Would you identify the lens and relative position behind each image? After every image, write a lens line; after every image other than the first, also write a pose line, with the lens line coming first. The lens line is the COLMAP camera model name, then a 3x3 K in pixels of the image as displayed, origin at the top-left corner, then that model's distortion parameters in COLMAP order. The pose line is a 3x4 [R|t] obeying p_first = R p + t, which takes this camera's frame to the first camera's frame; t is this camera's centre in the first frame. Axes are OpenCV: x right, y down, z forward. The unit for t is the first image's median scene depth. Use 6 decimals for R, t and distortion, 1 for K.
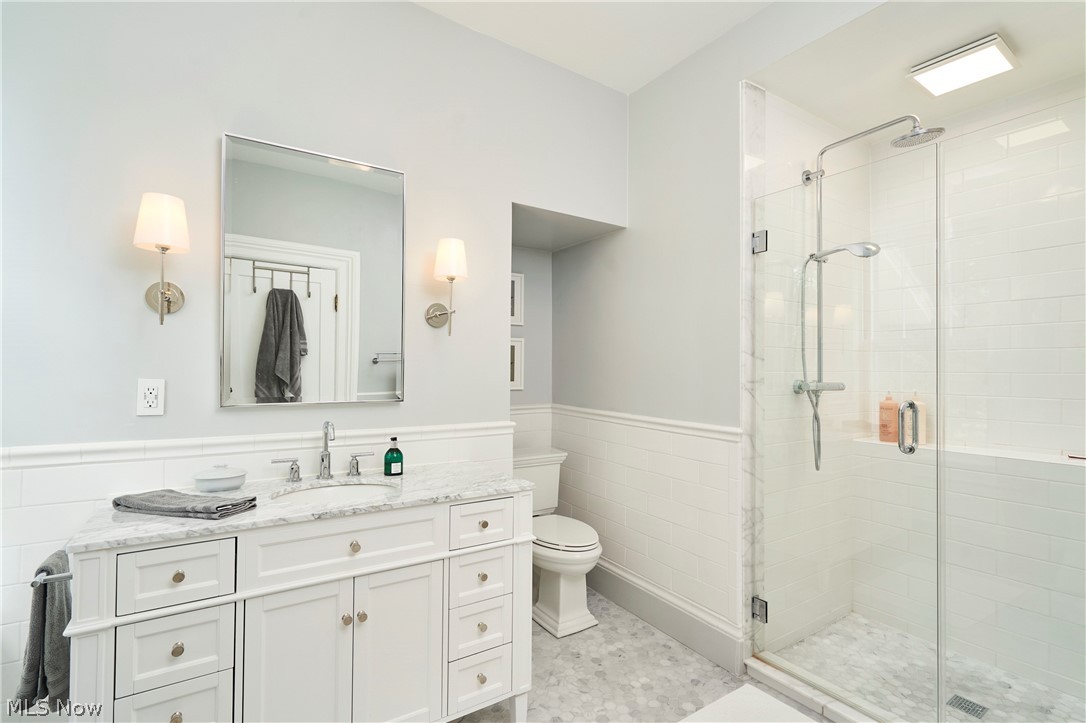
lens RADIAL K [[505.9, 0, 550.5], [0, 505.9, 361.9], [0, 0, 1]] dist [0.003904, 0.000550]
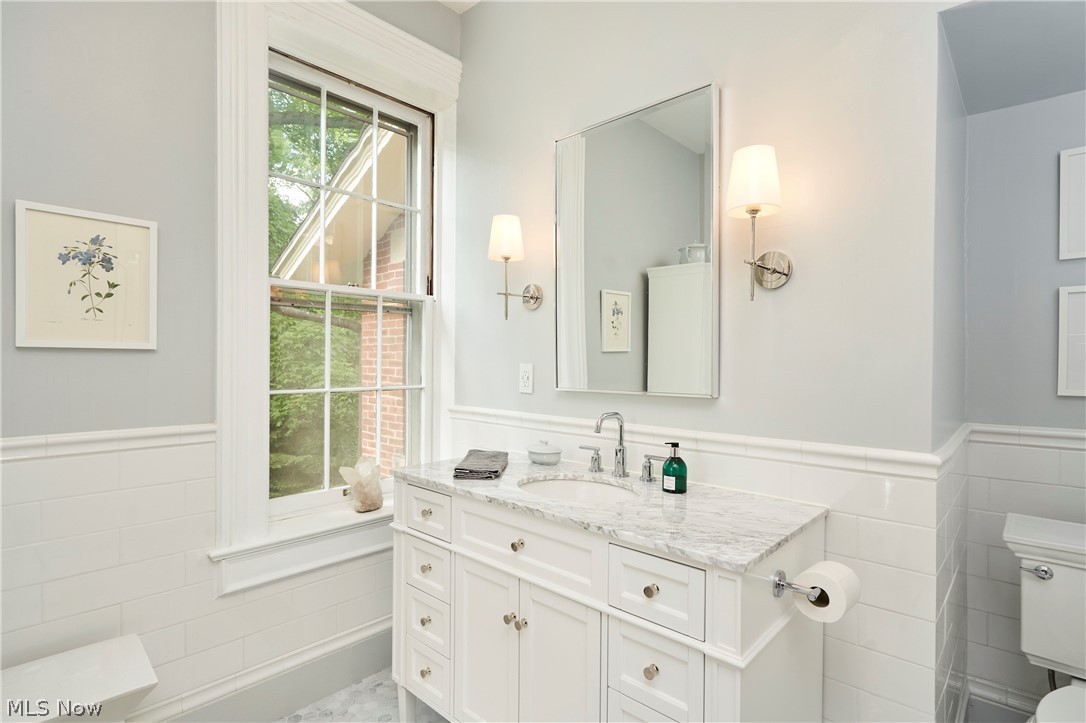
lens RADIAL K [[530.8, 0, 548.6], [0, 530.8, 363.2], [0, 0, 1]] dist [0.000907, 0.000045]
pose [[0.237669, -0.004792, -0.971334, 0.465426], [0.011622, 0.999930, -0.002089, 0.032861], [0.971277, -0.010792, 0.237708, 0.693027]]
